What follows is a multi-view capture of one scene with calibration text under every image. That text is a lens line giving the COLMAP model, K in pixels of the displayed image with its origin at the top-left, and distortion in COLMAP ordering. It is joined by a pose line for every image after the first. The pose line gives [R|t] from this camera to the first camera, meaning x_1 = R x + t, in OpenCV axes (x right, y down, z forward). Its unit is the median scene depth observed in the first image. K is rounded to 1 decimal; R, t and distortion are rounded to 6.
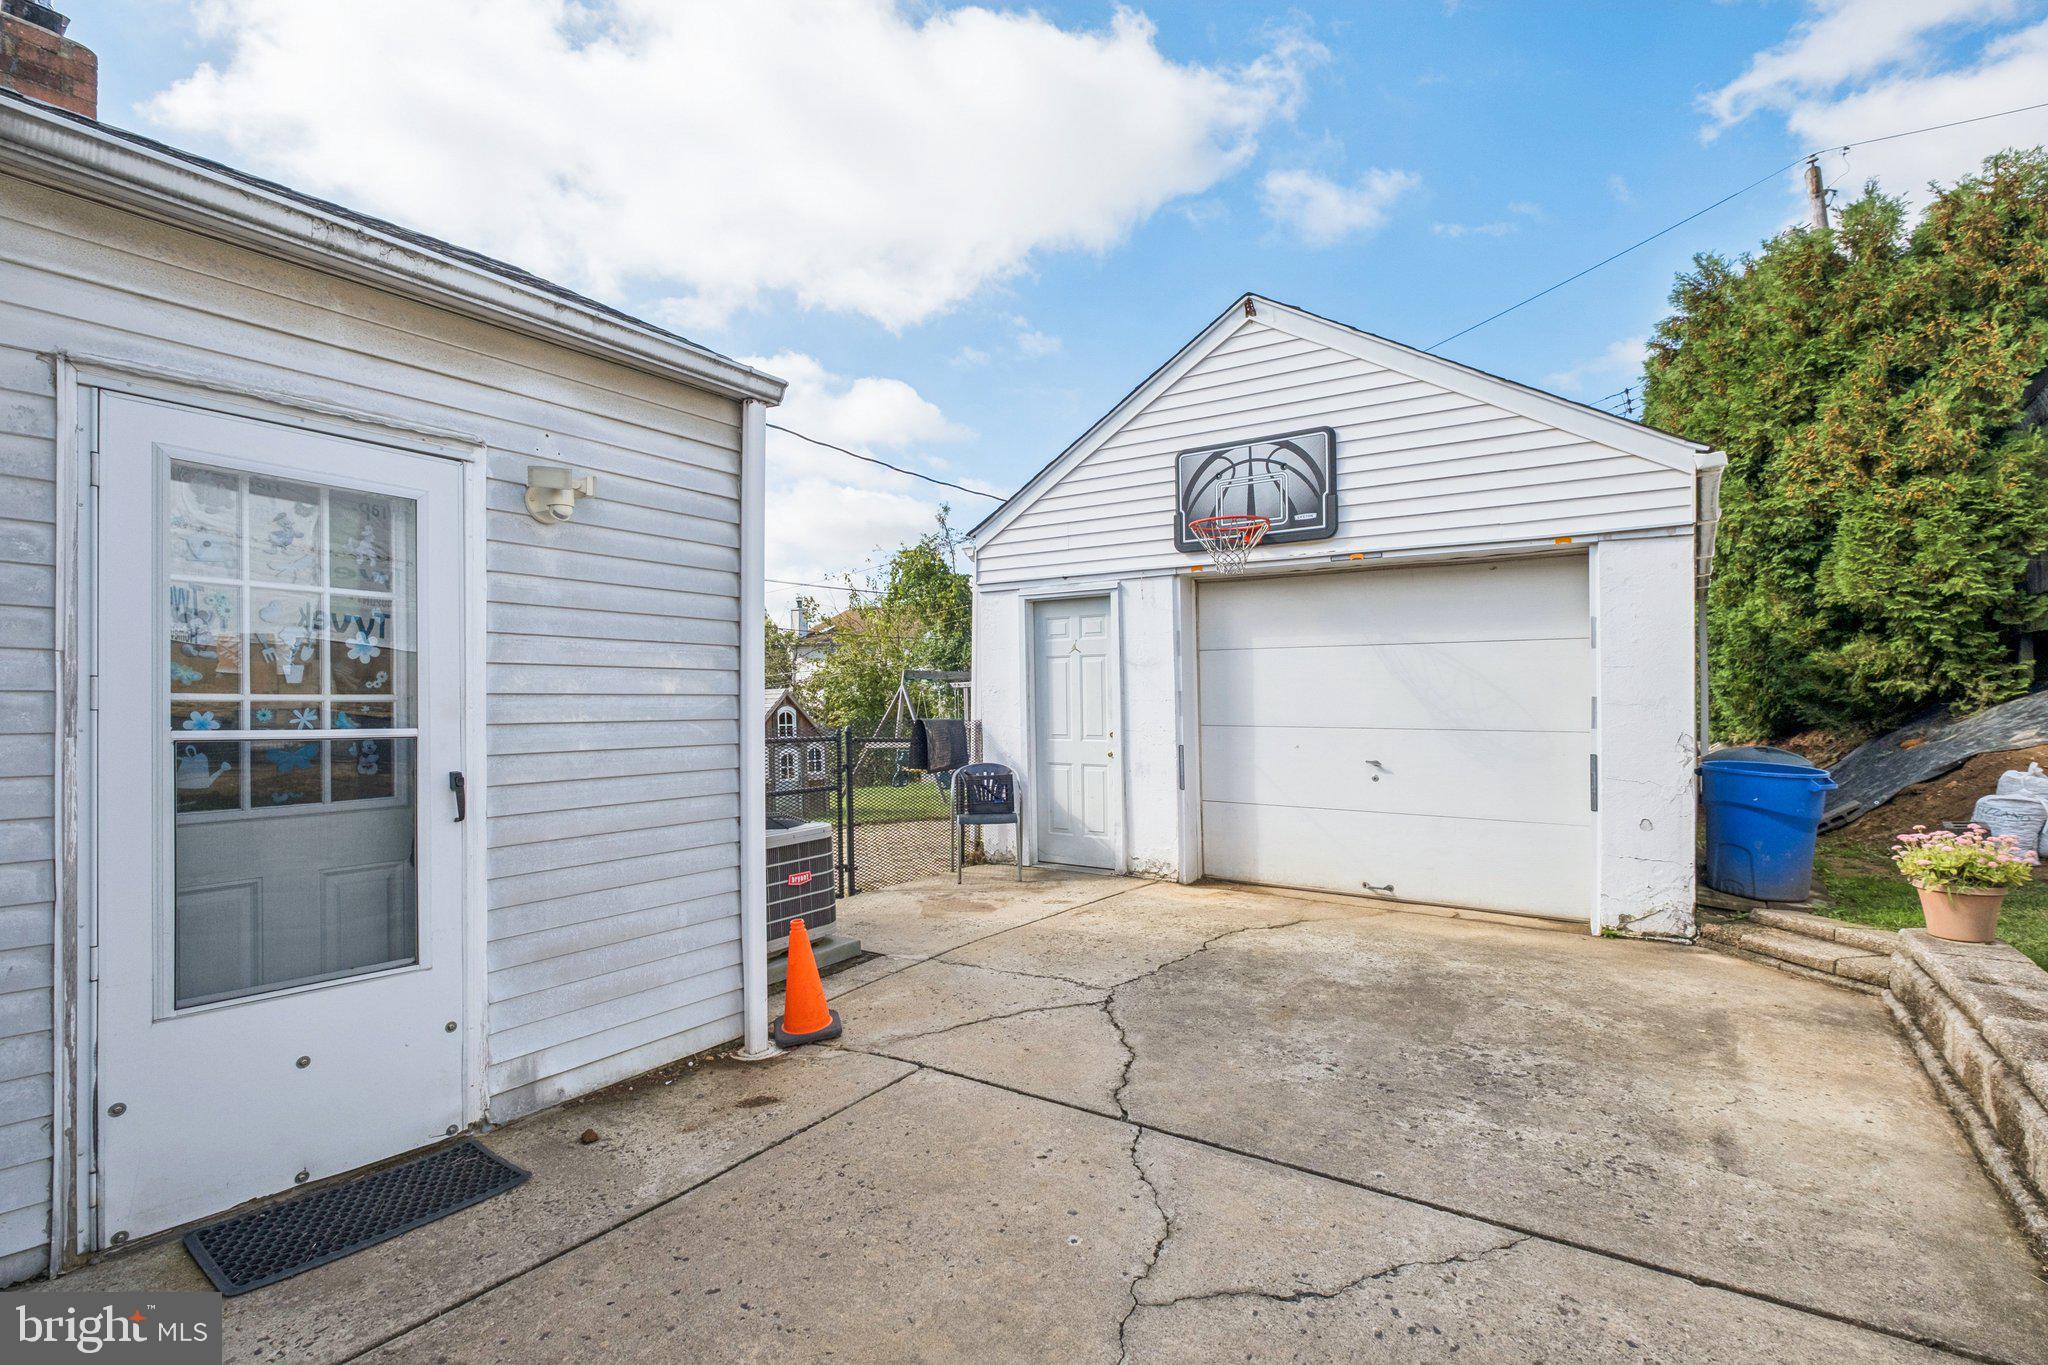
lens RADIAL K [[957.3, 0, 1024.0], [0, 957.3, 682.5], [0, 0, 1]] dist [-0.000485, -0.000119]
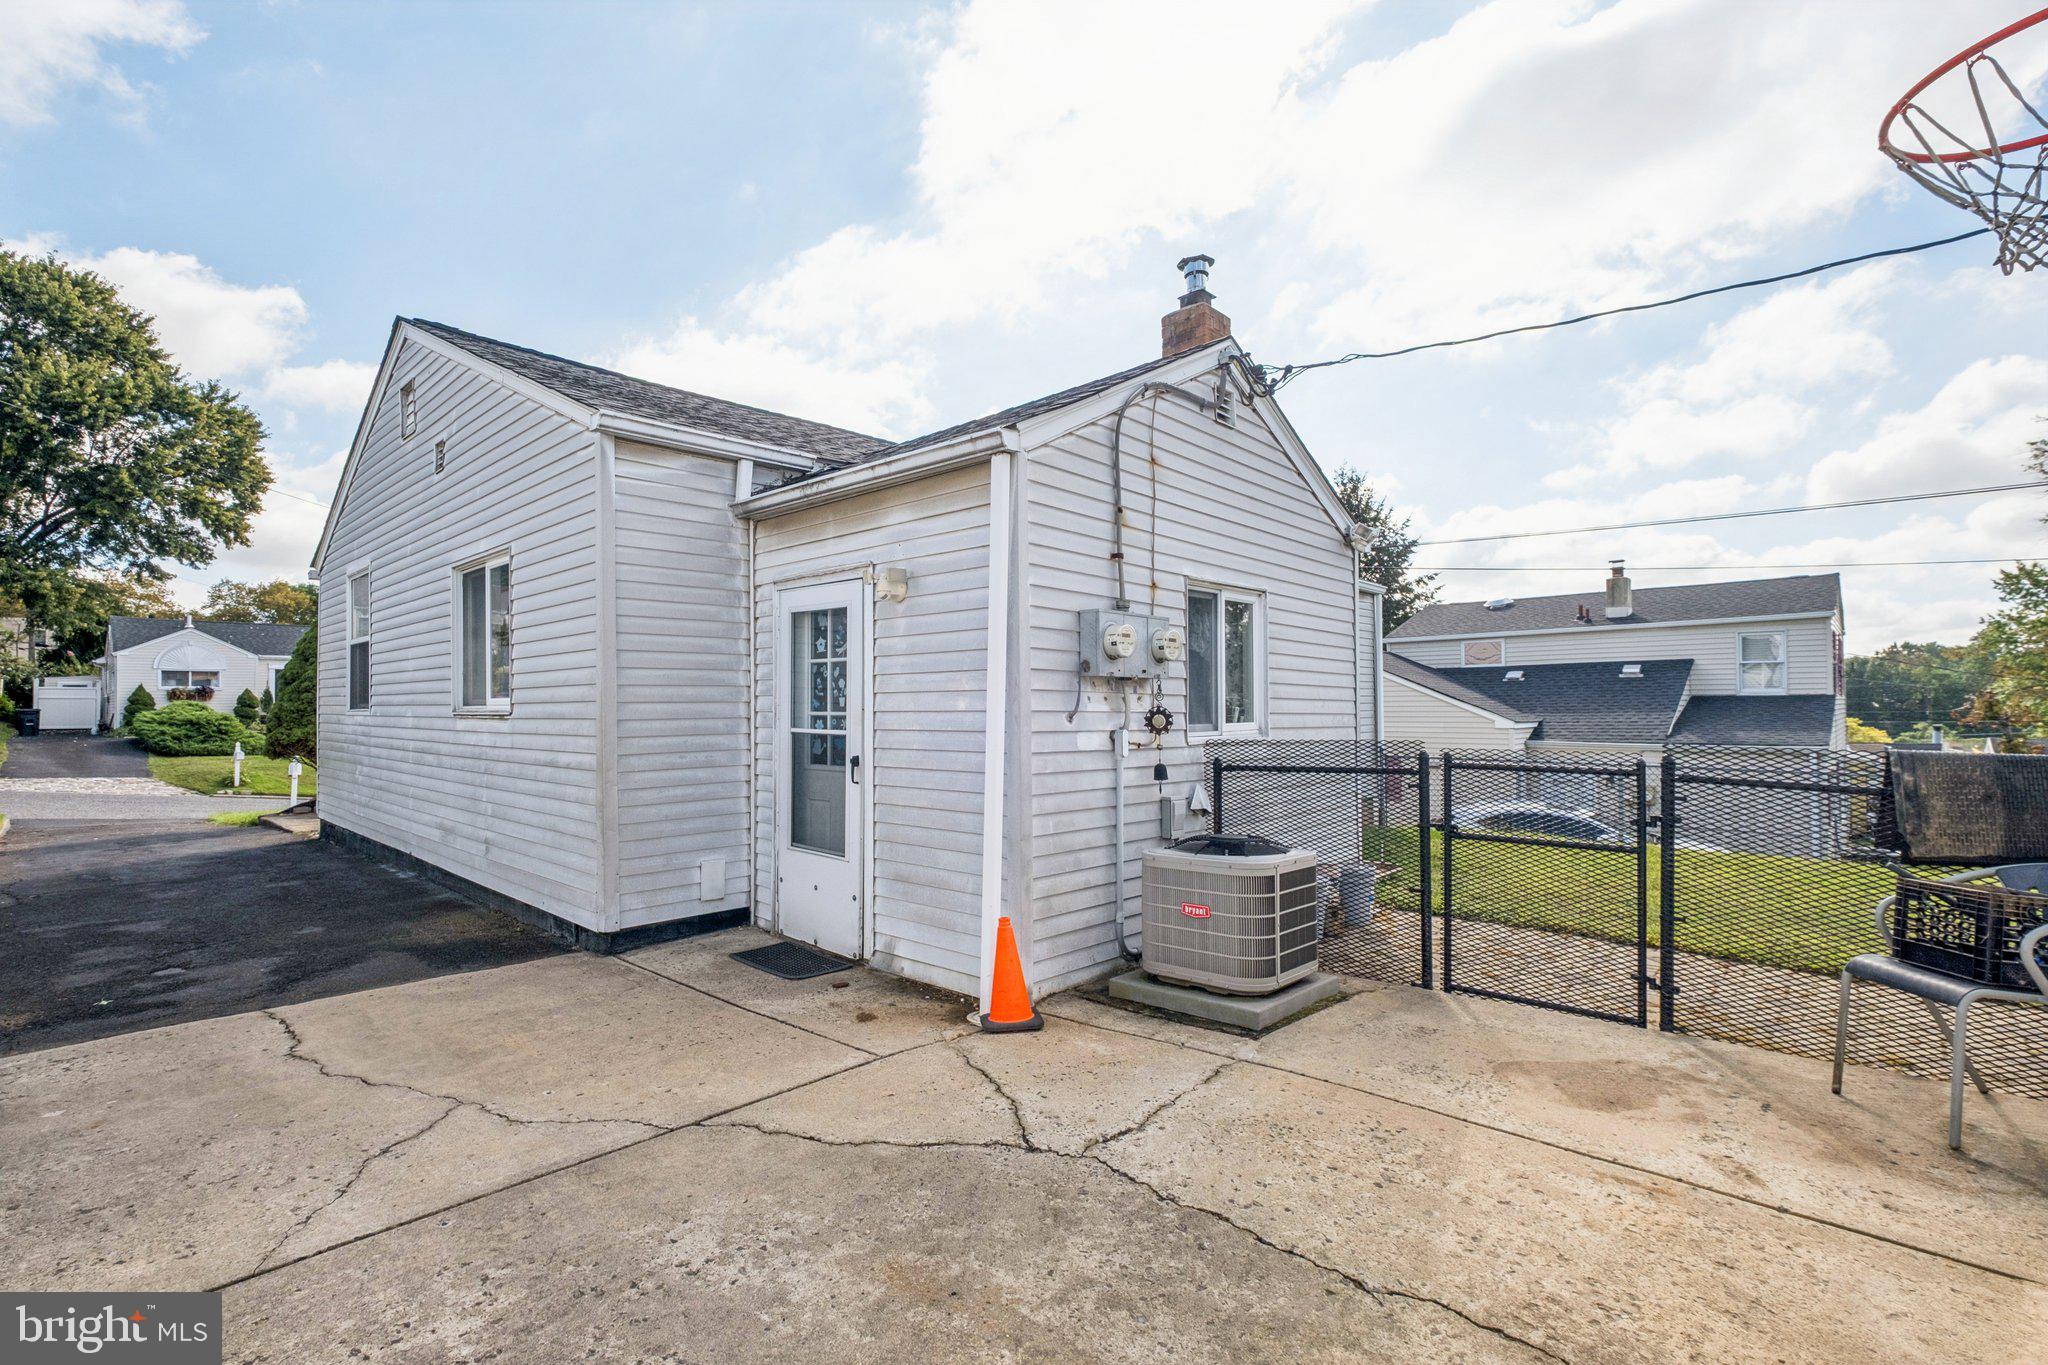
lens RADIAL K [[934.8, 0, 983.2], [0, 934.8, 699.4], [0, 0, 1]] dist [-0.001579, 0.000152]
pose [[-0.161179, -0.006291, -0.986905, 0.952002], [0.024327, 0.999651, -0.010345, 0.011439], [0.986625, -0.025676, -0.160969, 1.335758]]
